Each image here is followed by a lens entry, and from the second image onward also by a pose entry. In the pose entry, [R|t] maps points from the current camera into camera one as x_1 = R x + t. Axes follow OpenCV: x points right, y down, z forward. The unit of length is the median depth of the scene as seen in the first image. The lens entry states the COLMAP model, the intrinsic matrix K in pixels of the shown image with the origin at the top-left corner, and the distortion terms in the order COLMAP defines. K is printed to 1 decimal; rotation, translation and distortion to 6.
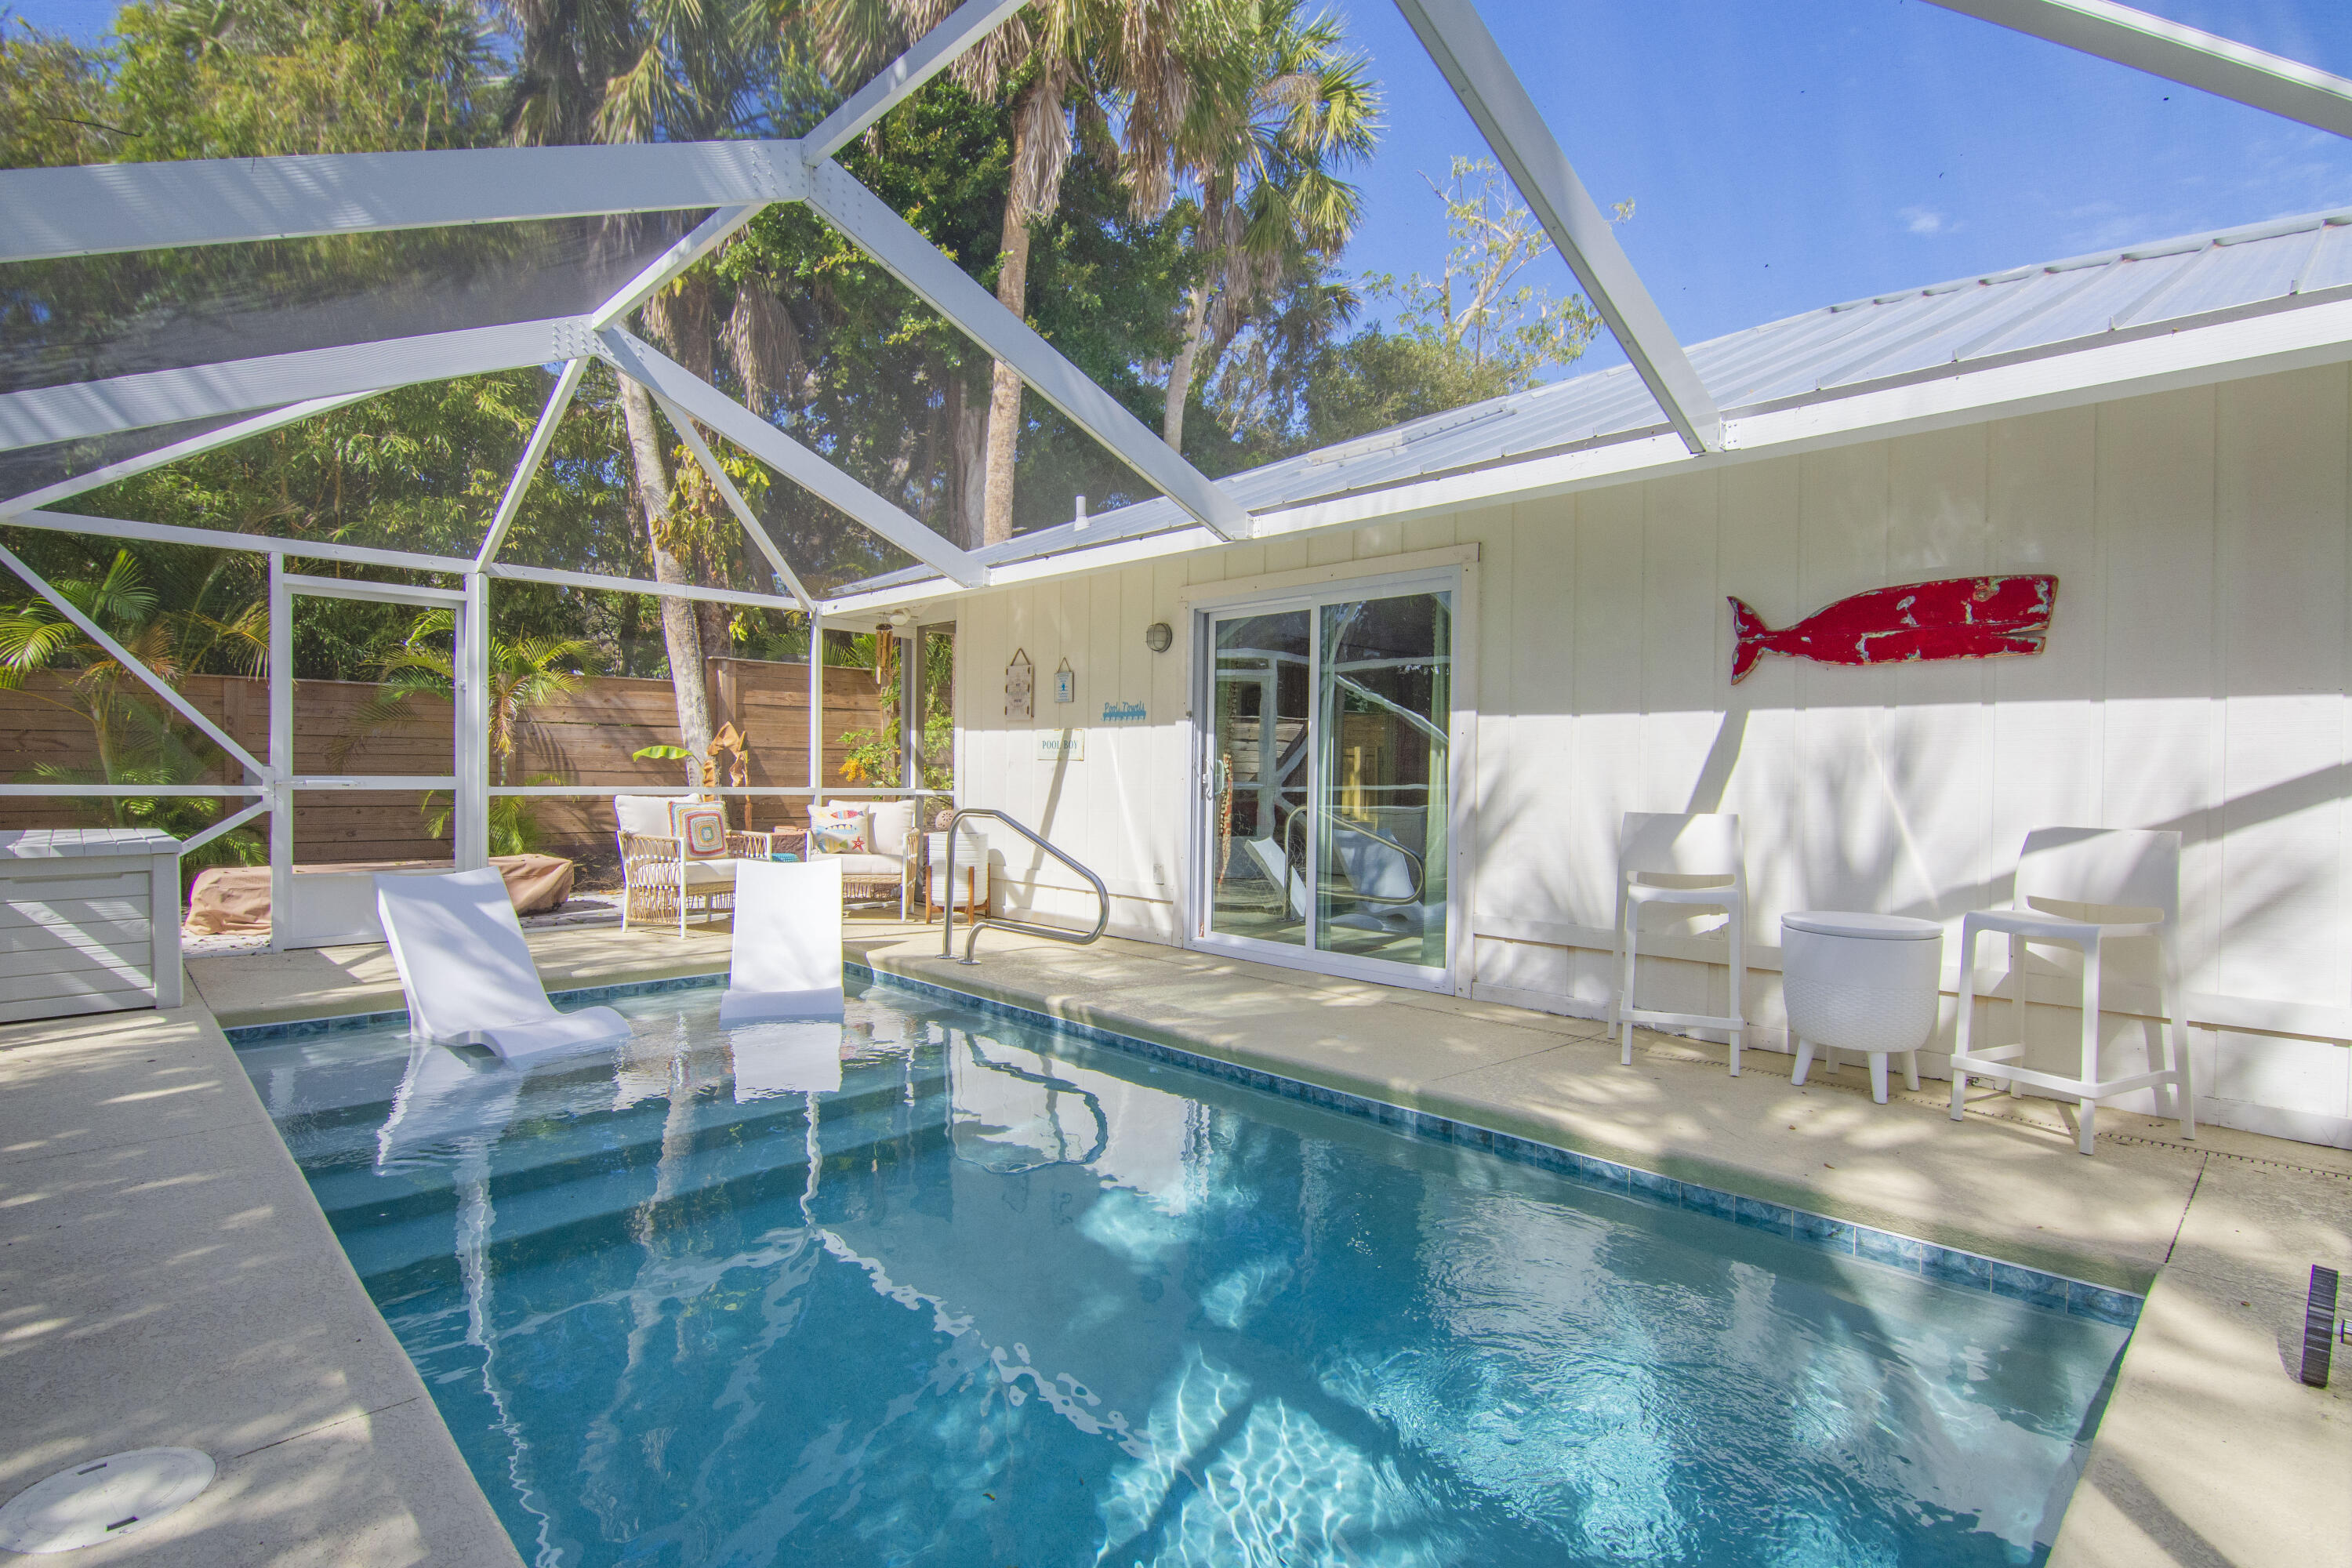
lens RADIAL K [[1145.0, 0, 1158.7], [0, 1145.0, 777.3], [0, 0, 1]] dist [0.002118, -0.006124]
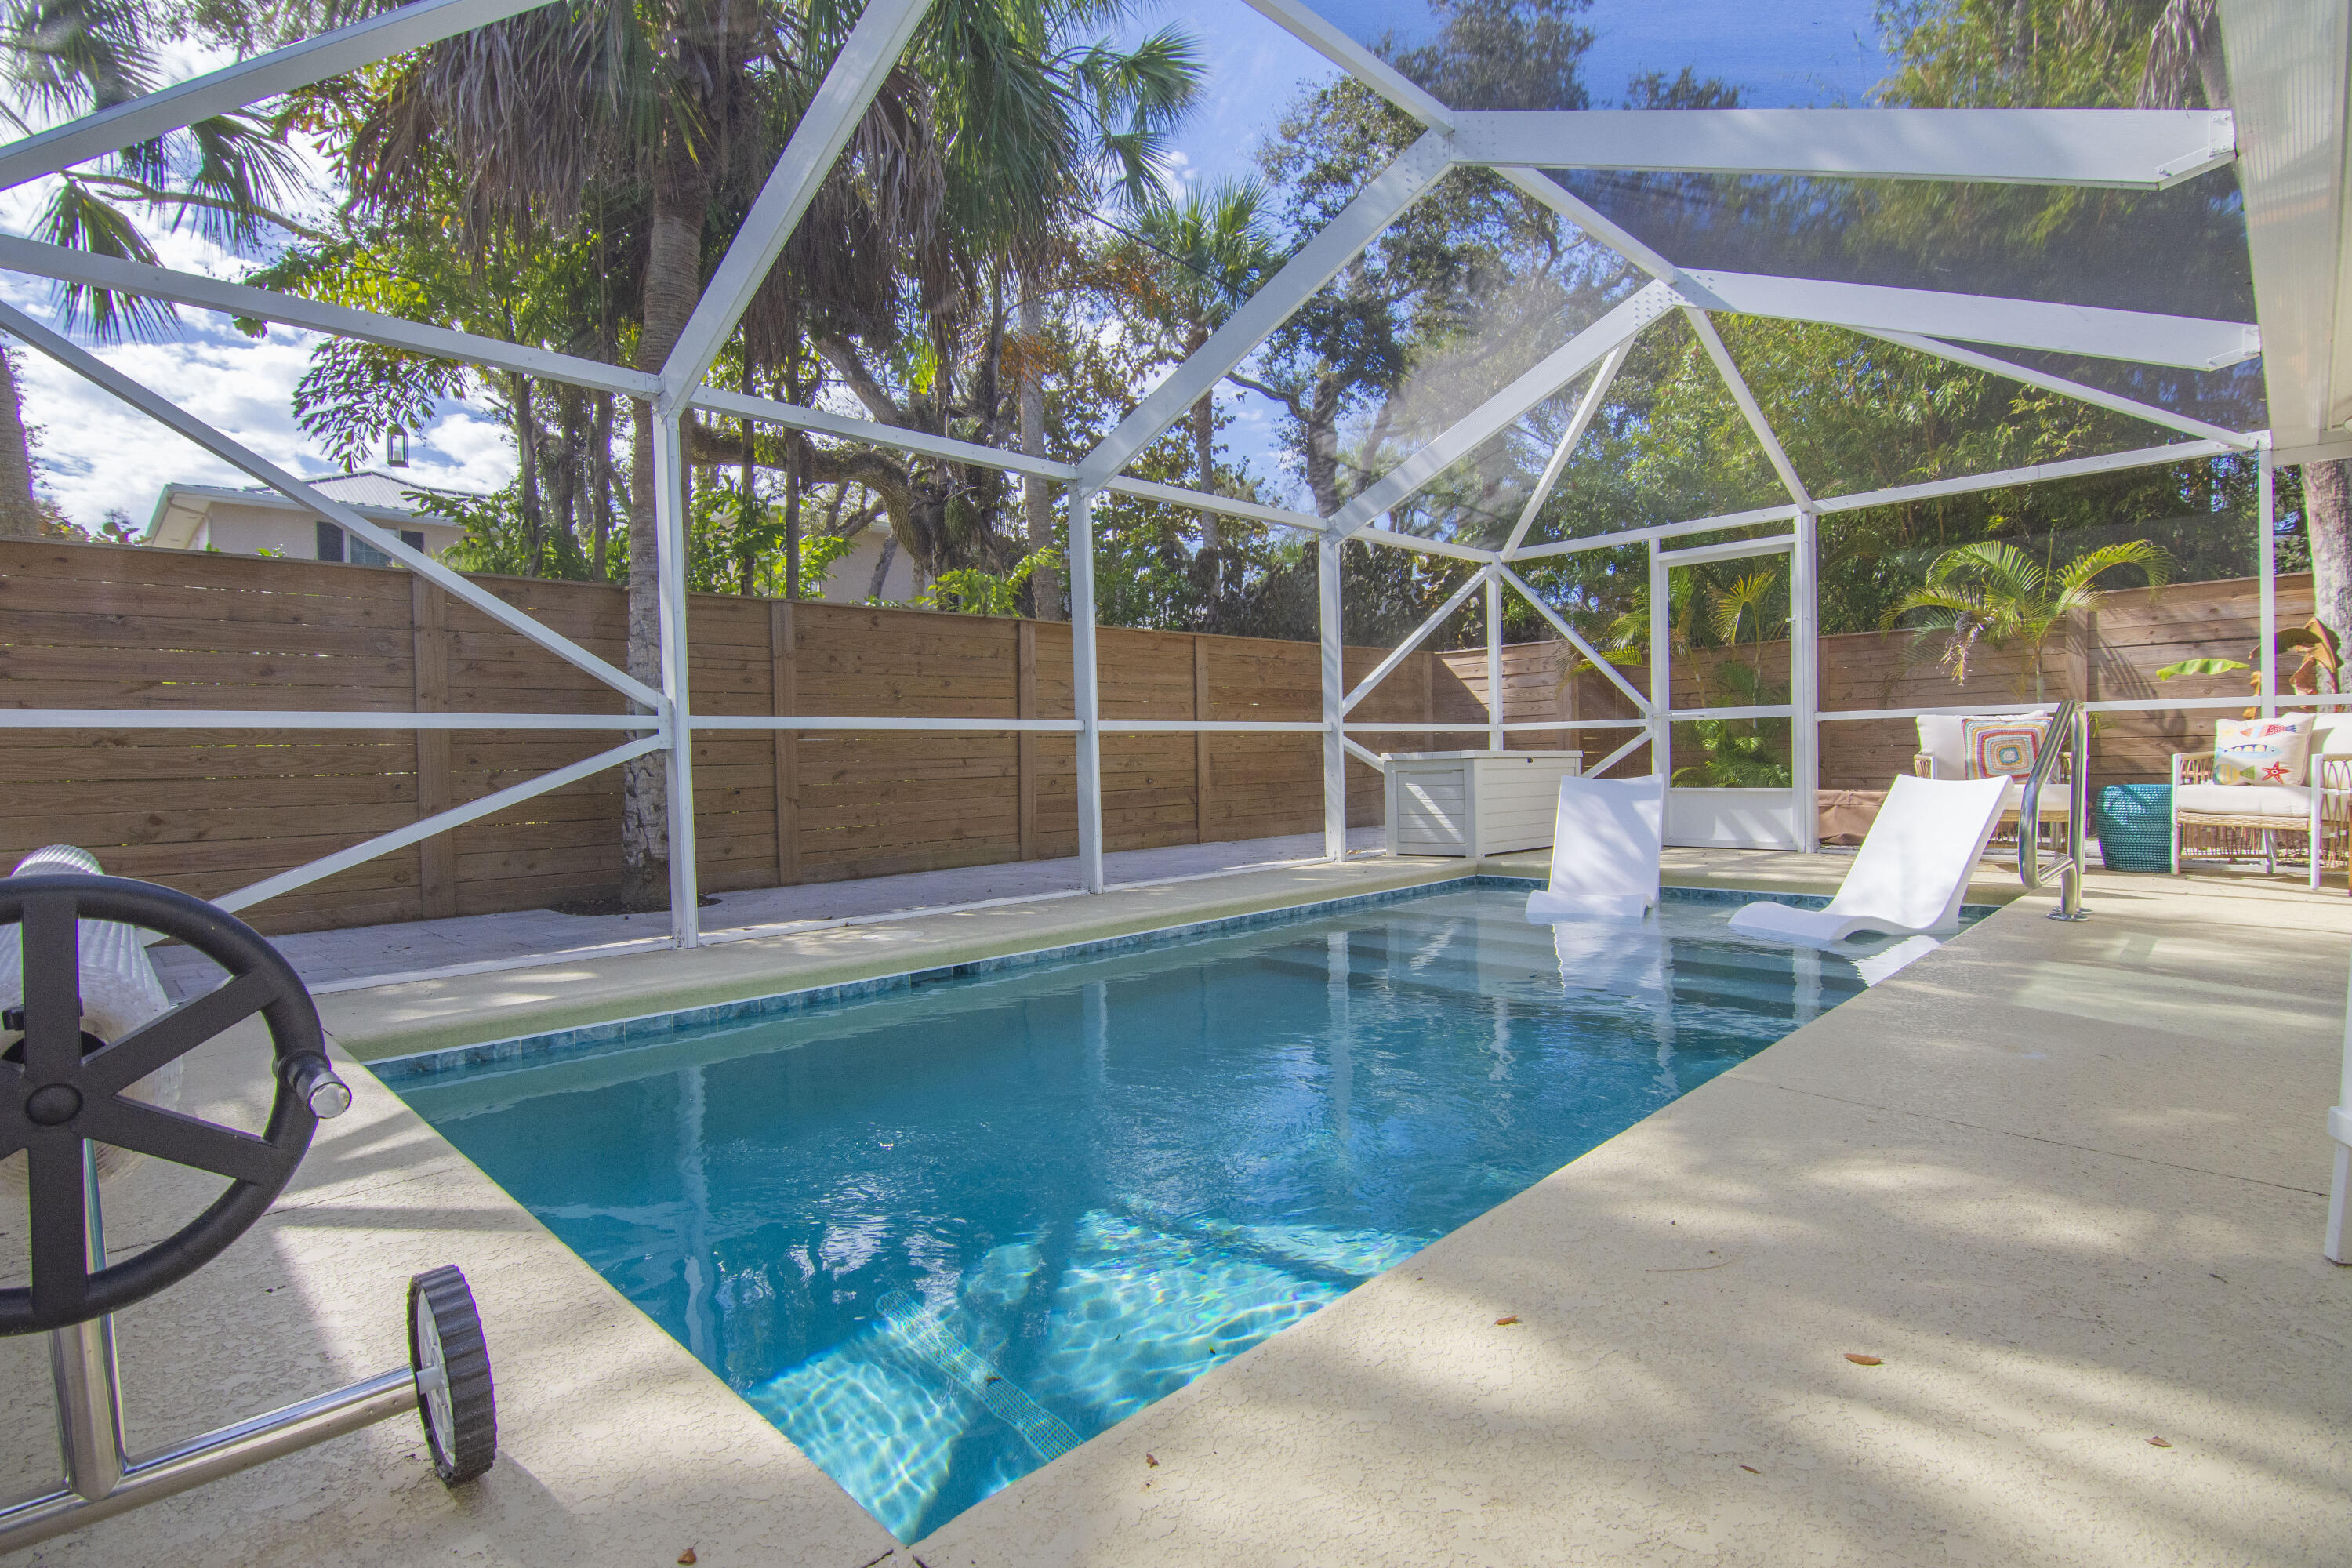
lens RADIAL K [[1145.0, 0, 1177.0], [0, 1145.0, 791.1], [0, 0, 1]] dist [0.002118, -0.006124]
pose [[0.030966, 0.015527, -0.999400, 0.428261], [0.021094, 0.999646, 0.016185, 0.047803], [0.999298, -0.021583, 0.030628, 0.344596]]
